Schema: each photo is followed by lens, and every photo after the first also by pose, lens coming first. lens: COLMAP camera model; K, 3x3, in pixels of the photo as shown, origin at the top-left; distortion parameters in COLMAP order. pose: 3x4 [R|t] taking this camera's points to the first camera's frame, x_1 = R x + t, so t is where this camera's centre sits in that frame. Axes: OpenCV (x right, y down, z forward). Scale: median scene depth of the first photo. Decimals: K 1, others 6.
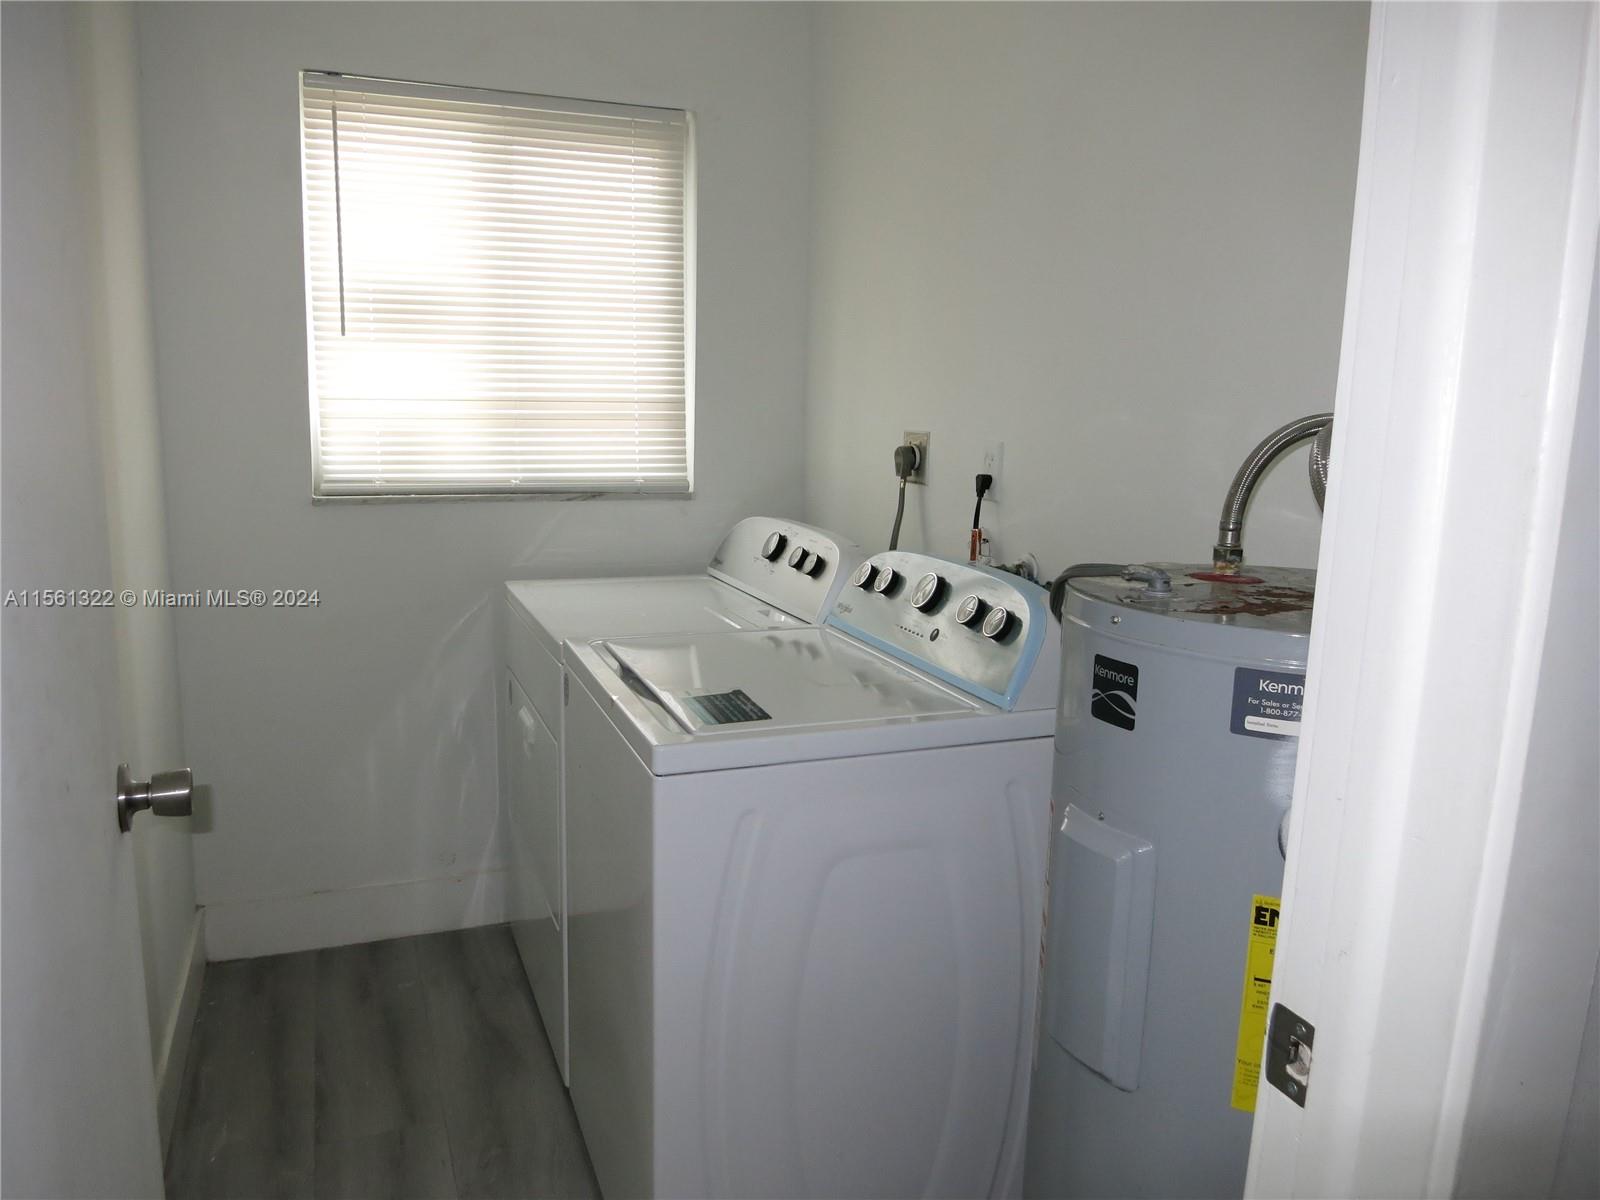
lens RADIAL K [[1142.3, 0, 790.1], [0, 1142.3, 596.7], [0, 0, 1]] dist [-0.039775, -0.001958]
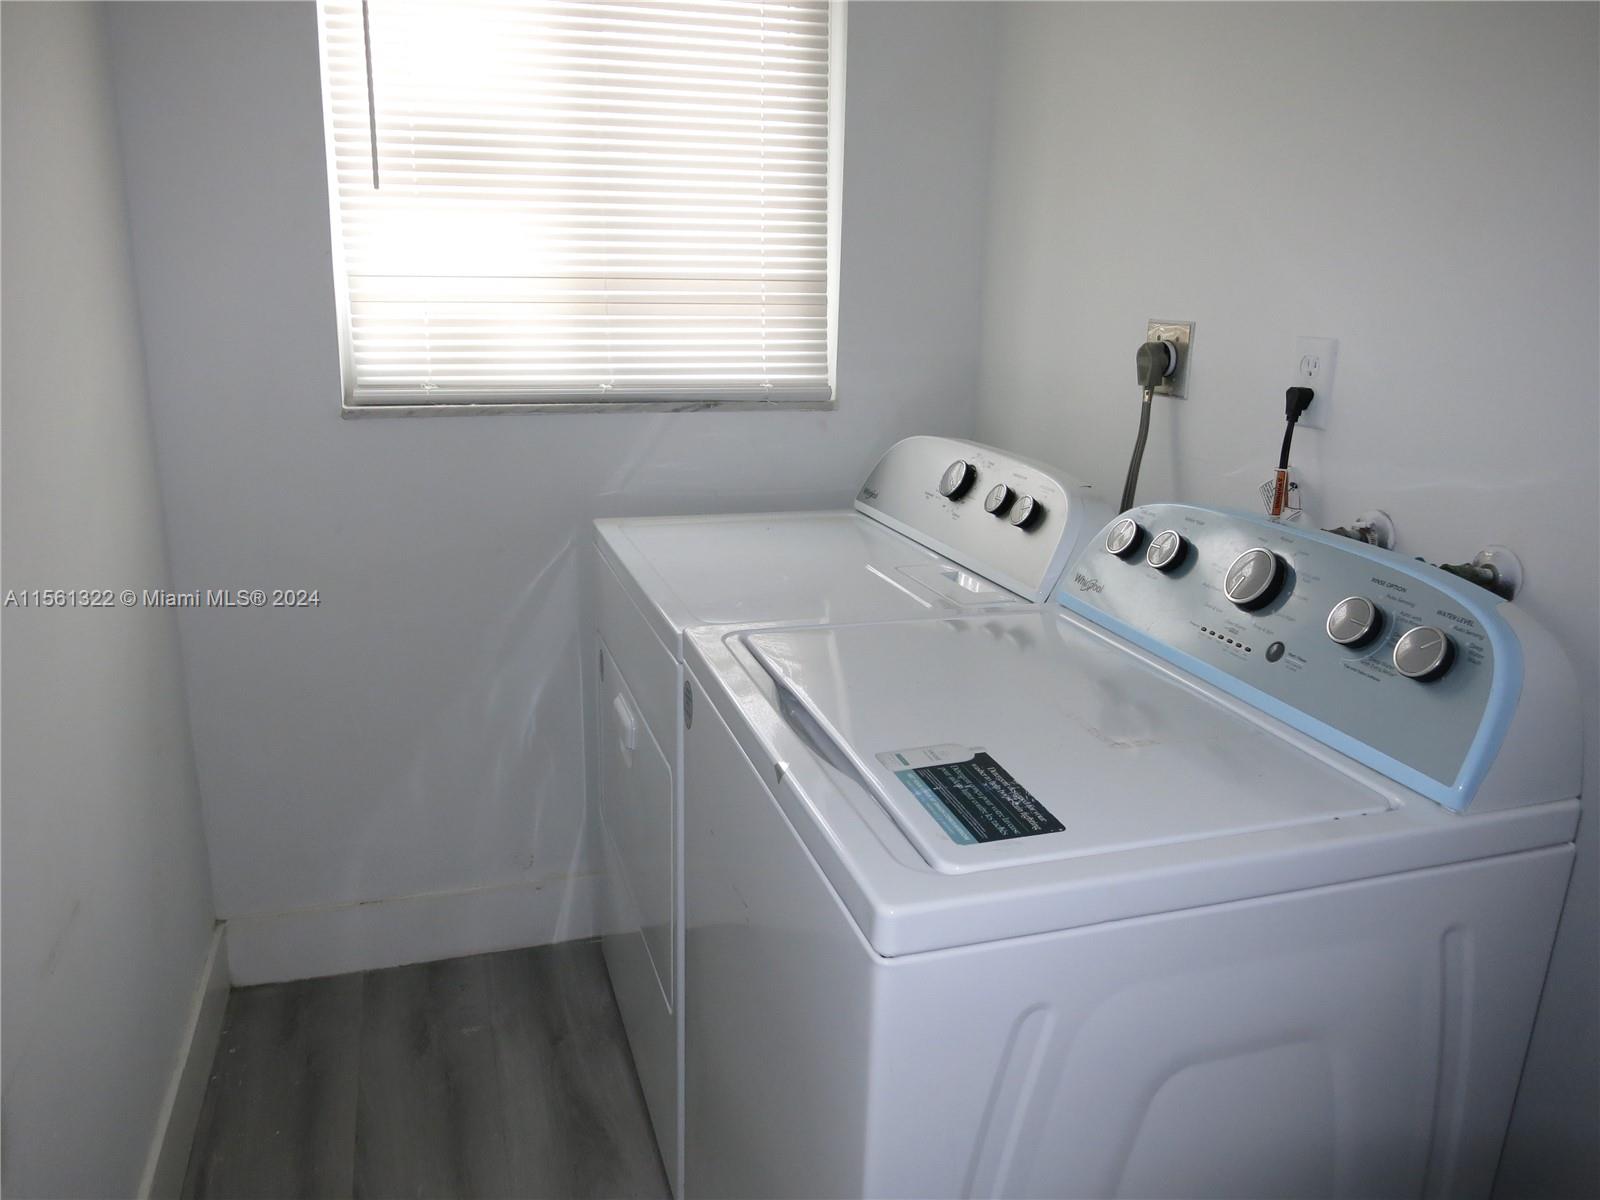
lens RADIAL K [[1142.3, 0, 790.1], [0, 1142.3, 596.7], [0, 0, 1]] dist [-0.039775, -0.001958]
pose [[0.997689, 0.016965, -0.065791, -0.070170], [-0.010609, 0.995345, 0.095787, -0.037744], [0.067110, -0.094868, 0.993225, 0.254501]]
